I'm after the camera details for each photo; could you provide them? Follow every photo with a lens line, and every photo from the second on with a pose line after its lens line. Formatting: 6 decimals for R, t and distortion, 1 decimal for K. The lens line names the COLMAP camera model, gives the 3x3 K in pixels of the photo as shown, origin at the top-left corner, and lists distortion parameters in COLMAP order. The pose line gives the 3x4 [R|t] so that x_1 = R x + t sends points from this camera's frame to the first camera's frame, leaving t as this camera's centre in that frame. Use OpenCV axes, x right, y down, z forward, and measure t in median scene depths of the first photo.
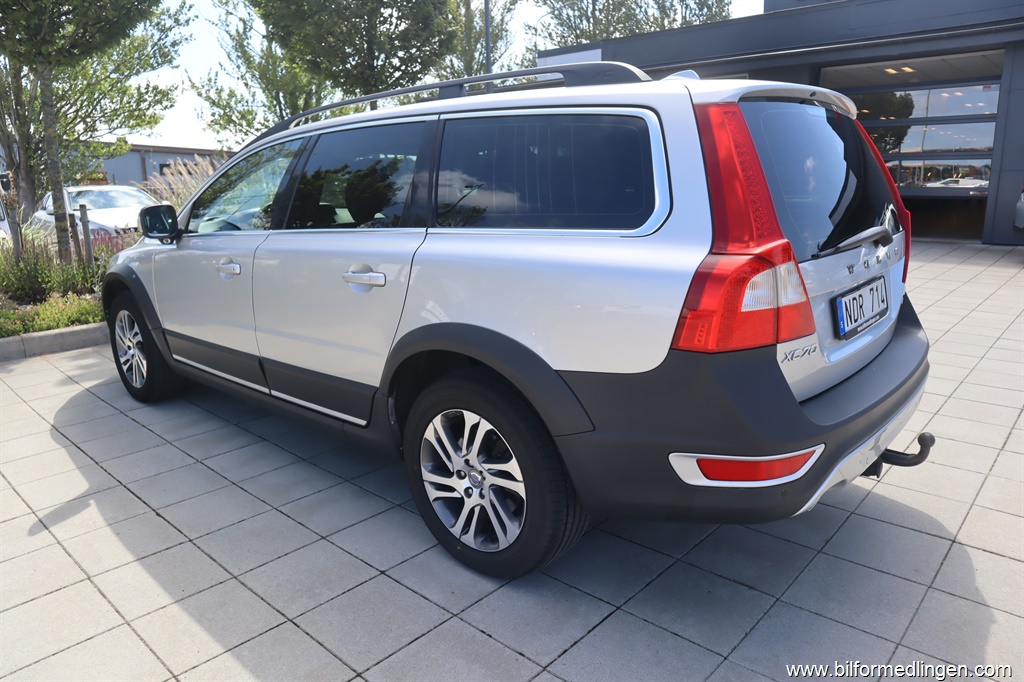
lens RADIAL K [[706.2, 0, 518.2], [0, 706.2, 341.0], [0, 0, 1]] dist [-0.086320, 0.012643]
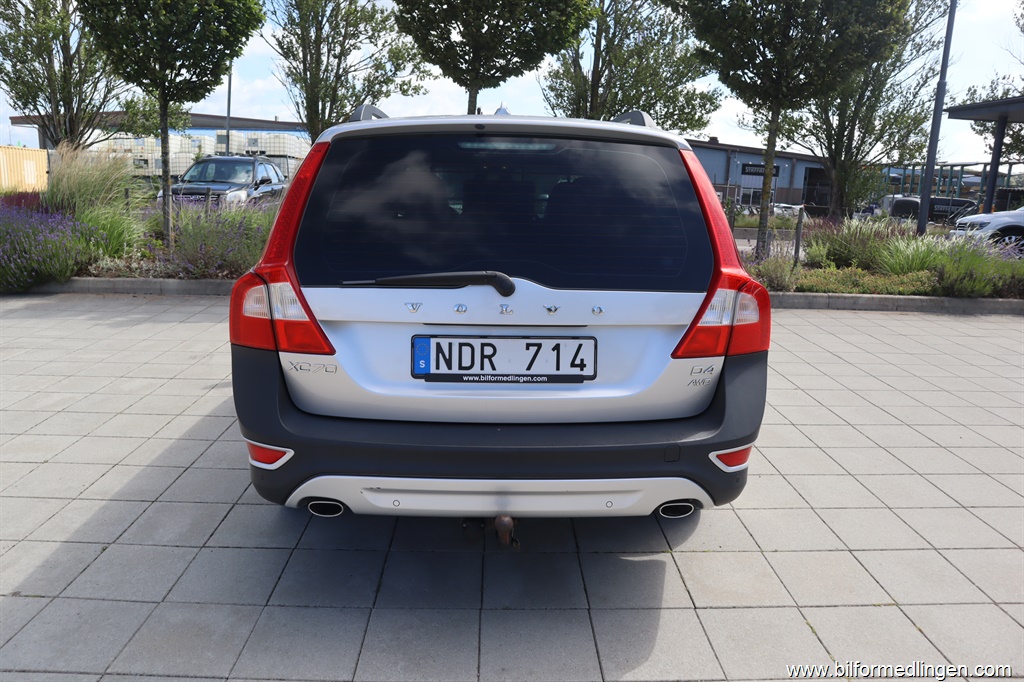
lens RADIAL K [[706.2, 0, 515.8], [0, 706.2, 344.3], [0, 0, 1]] dist [-0.086320, 0.012643]
pose [[0.698351, 0.214587, -0.682831, 1.066837], [-0.215373, 0.972787, 0.085441, -0.141846], [0.682584, 0.087396, 0.725563, 0.314573]]
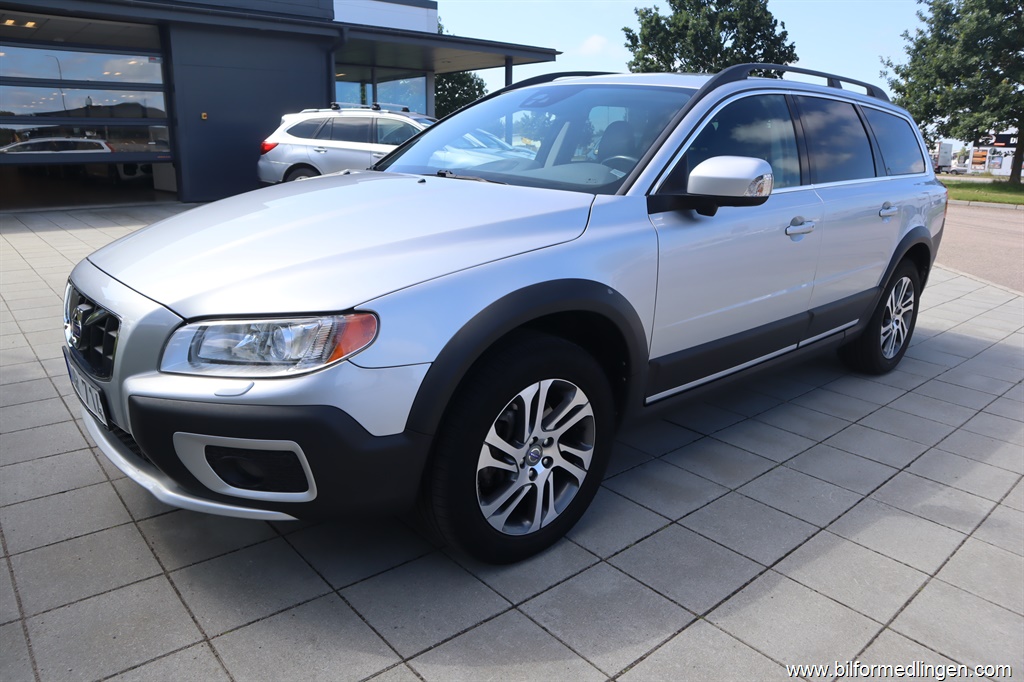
lens RADIAL K [[706.2, 0, 511.1], [0, 706.2, 335.2], [0, 0, 1]] dist [-0.086320, 0.012643]
pose [[0.110993, -0.238139, 0.964868, -1.818030], [0.206340, 0.955233, 0.212025, -0.320050], [-0.972165, 0.175557, 0.155162, 1.646267]]
